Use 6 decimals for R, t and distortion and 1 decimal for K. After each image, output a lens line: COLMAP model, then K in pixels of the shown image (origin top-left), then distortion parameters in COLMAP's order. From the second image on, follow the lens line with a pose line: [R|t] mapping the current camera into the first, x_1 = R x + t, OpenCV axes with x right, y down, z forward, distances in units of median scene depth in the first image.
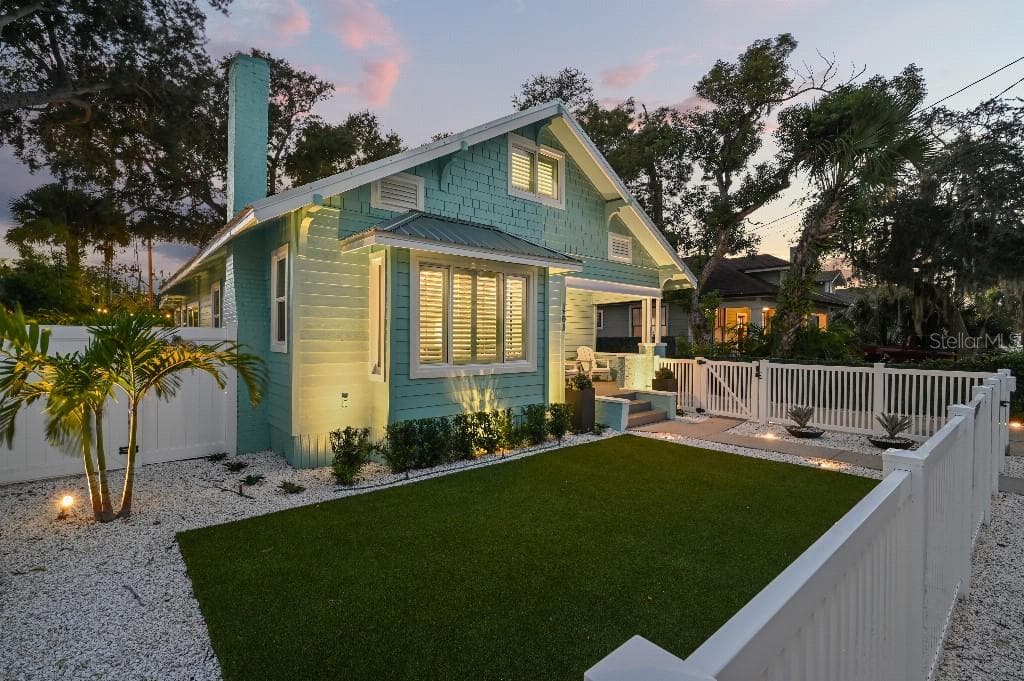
lens RADIAL K [[546.8, 0, 512.0], [0, 546.8, 340.5], [0, 0, 1]] dist [-0.001897, -0.001675]
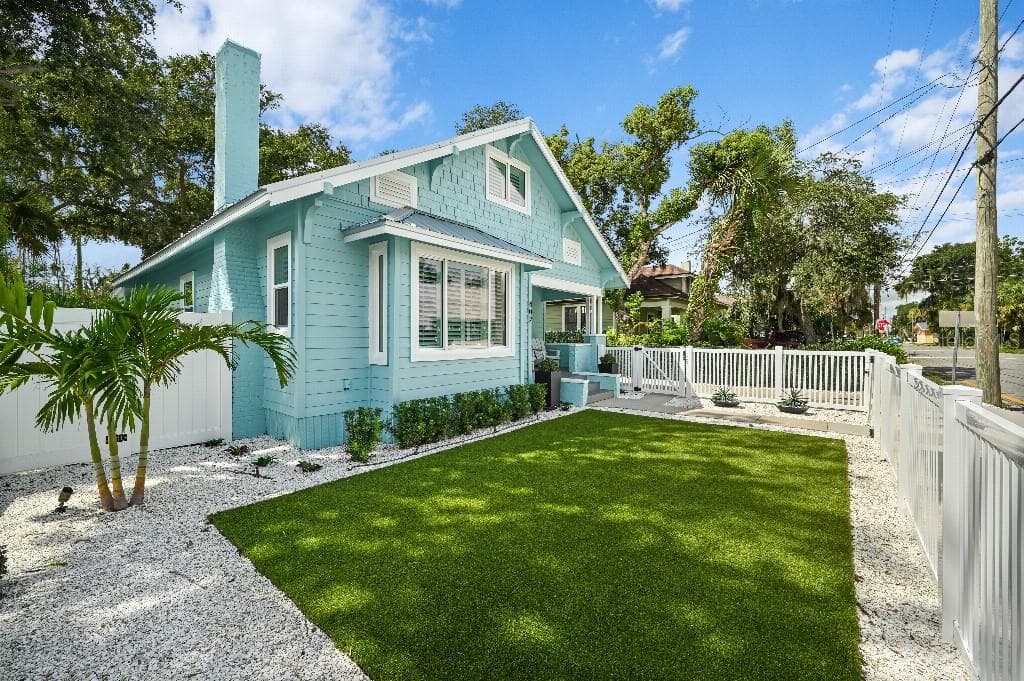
lens RADIAL K [[468.8, 0, 515.0], [0, 468.8, 344.7], [0, 0, 1]] dist [-0.002441, 0.000321]
pose [[0.980323, -0.006440, 0.197295, -0.144764], [0.006273, 0.999979, 0.001471, 0.031553], [-0.197300, -0.000204, 0.980343, 0.048274]]
